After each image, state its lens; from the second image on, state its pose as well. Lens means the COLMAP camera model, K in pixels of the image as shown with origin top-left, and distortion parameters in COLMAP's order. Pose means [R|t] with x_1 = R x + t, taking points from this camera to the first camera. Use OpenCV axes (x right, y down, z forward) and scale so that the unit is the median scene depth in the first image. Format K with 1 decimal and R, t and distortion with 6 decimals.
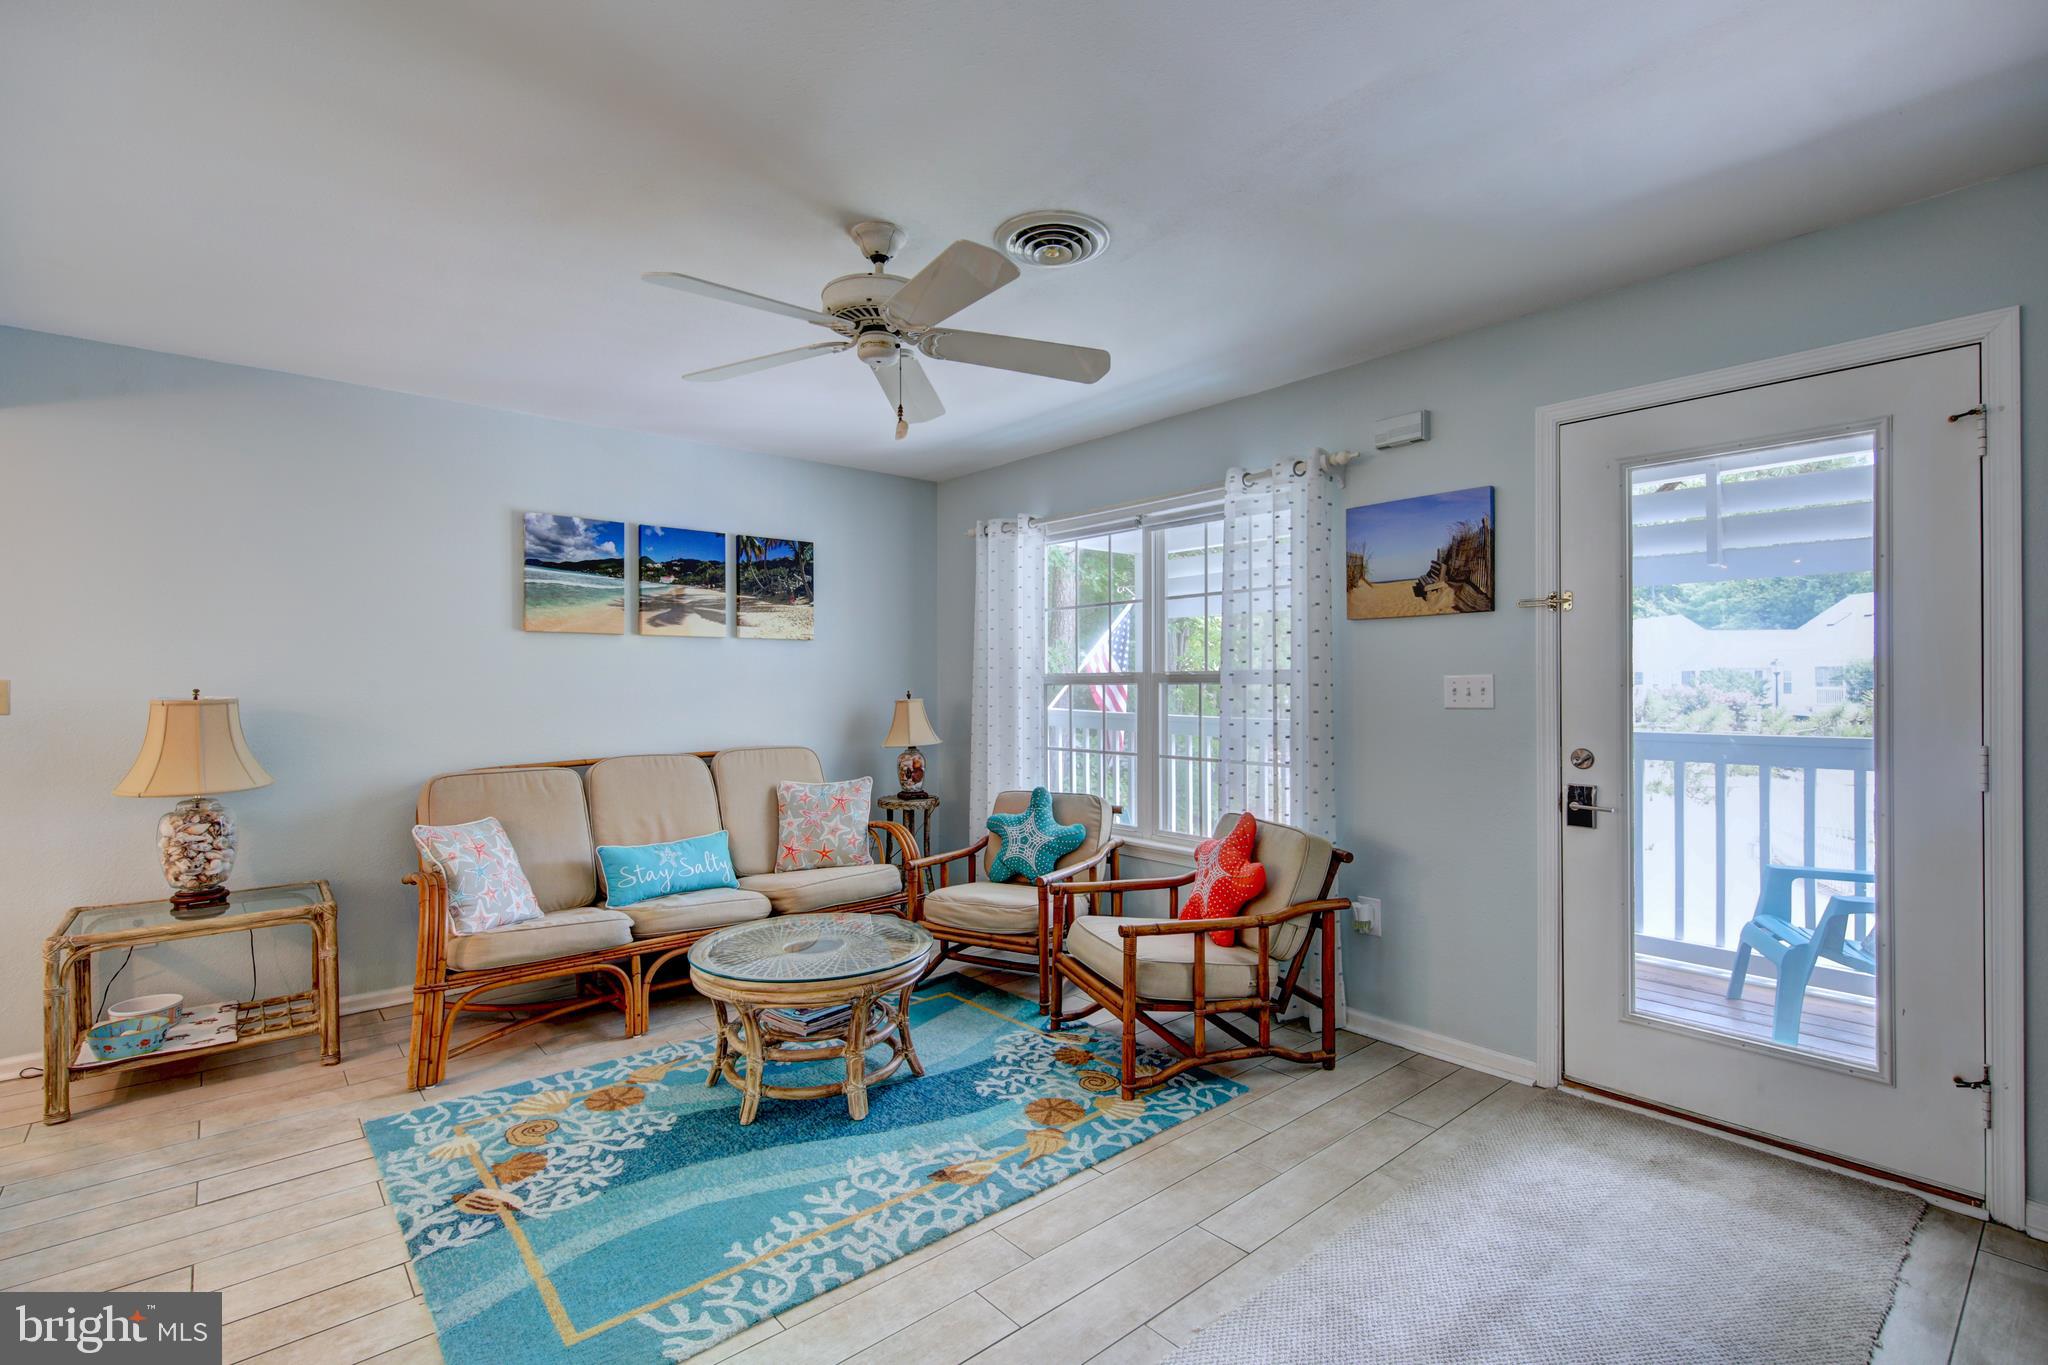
lens RADIAL K [[935.9, 0, 1014.6], [0, 935.9, 681.7], [0, 0, 1]] dist [0.013262, -0.005124]
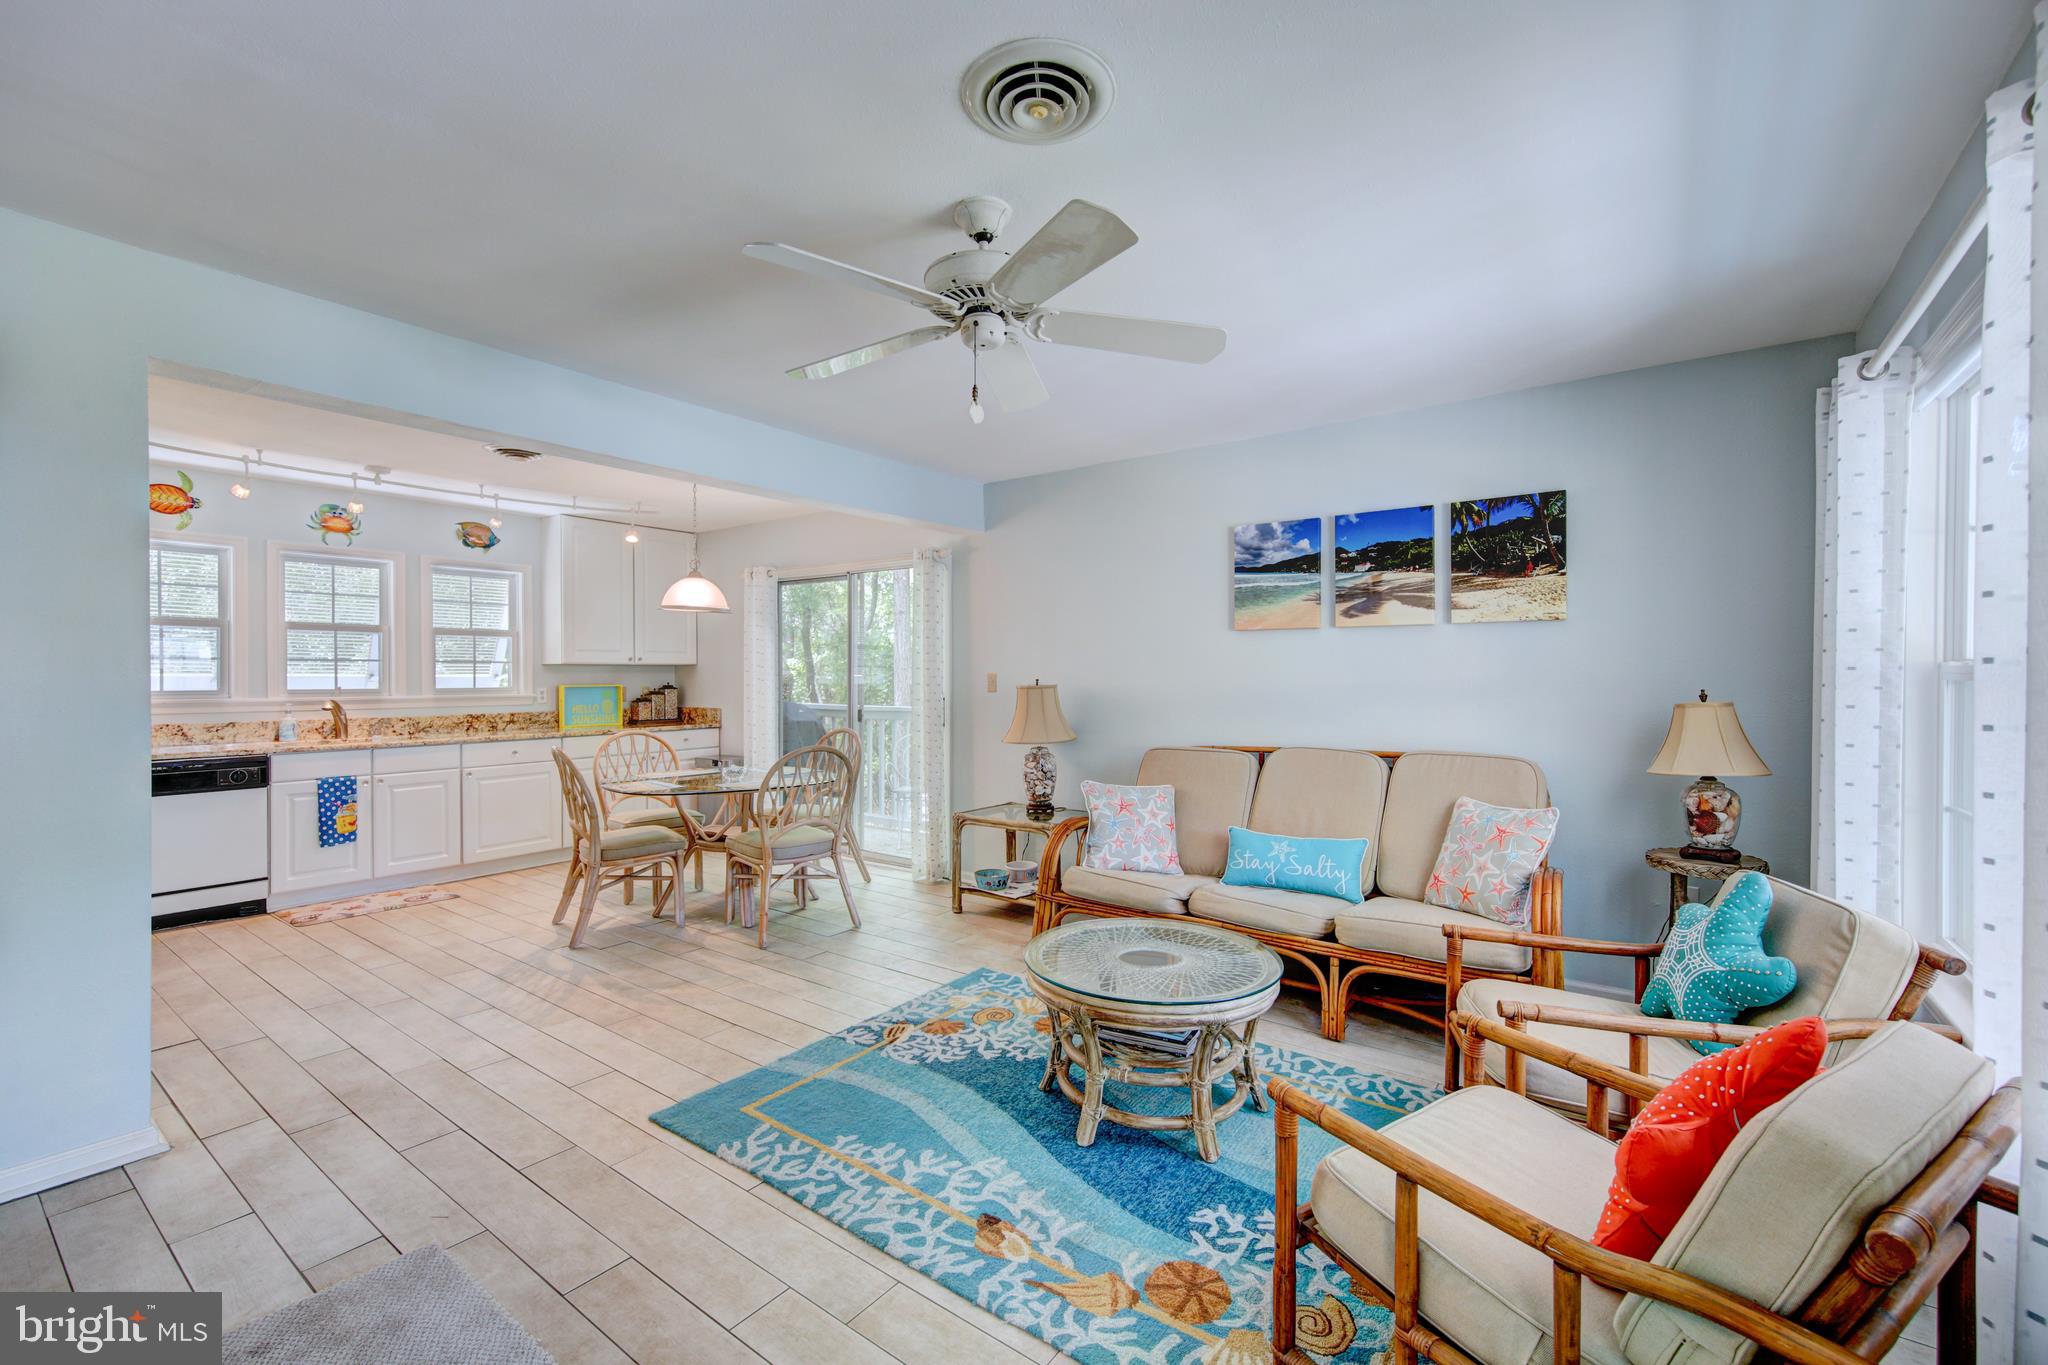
lens RADIAL K [[852.1, 0, 1011.9], [0, 852.1, 680.1], [0, 0, 1]] dist [0.018939, -0.007028]
pose [[0.221469, 0.008620, -0.975129, 0.519915], [0.000009, 0.999961, 0.008841, -0.002810], [0.975167, -0.001967, 0.221461, 0.598736]]
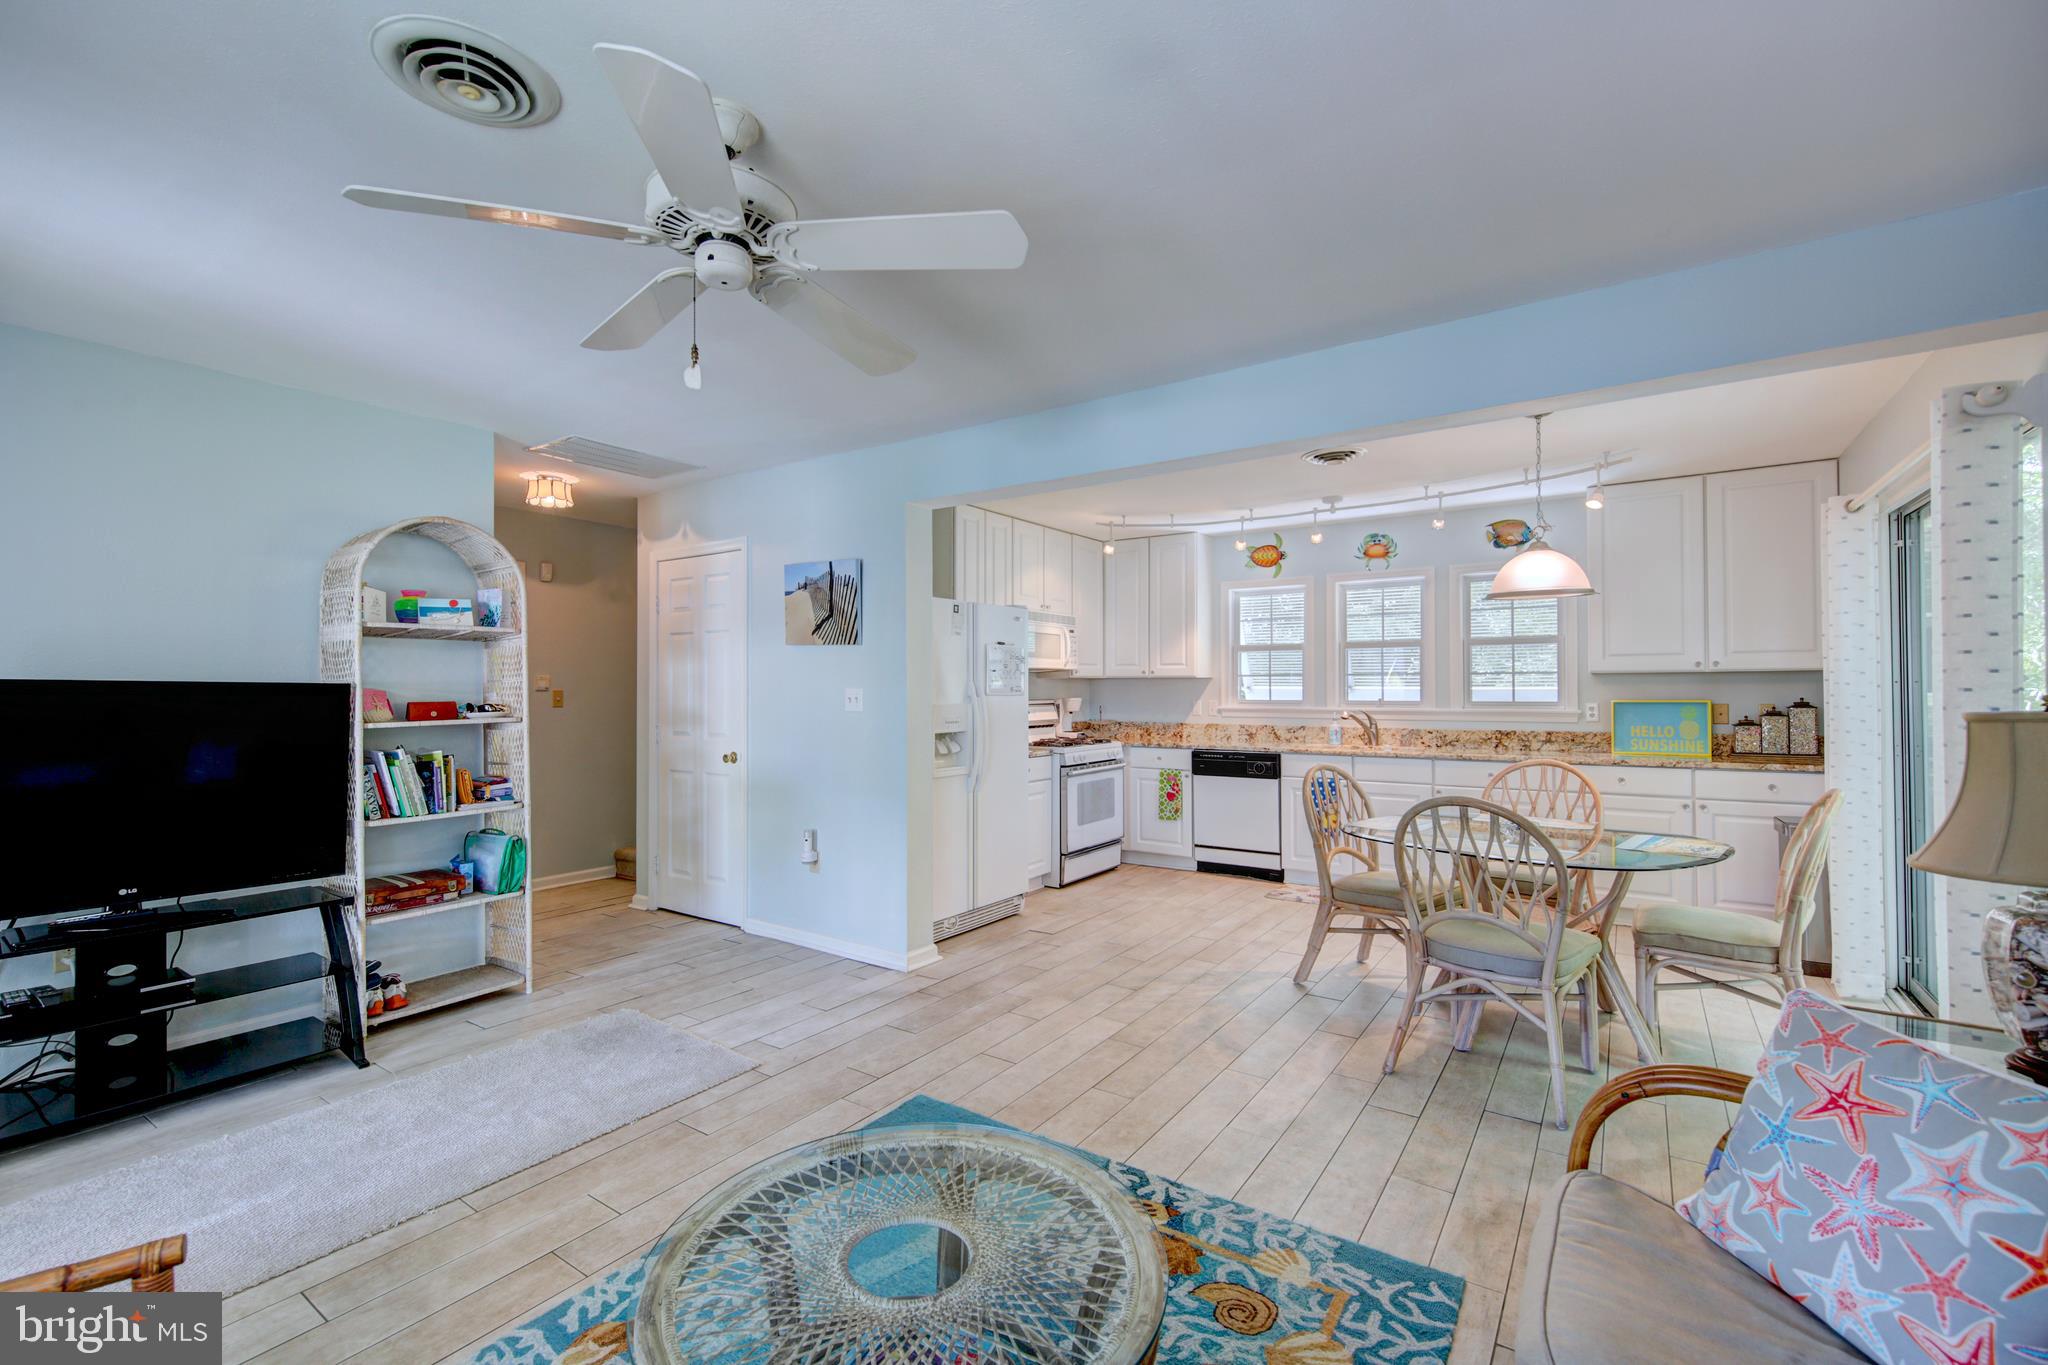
lens RADIAL K [[882.1, 0, 1017.8], [0, 882.1, 678.3], [0, 0, 1]] dist [0.012660, -0.000376]
pose [[-0.966425, 0.002410, -0.256939, -0.136971], [0.006020, 0.999894, -0.013267, 0.001965], [0.256880, -0.014368, -0.966337, 1.278559]]
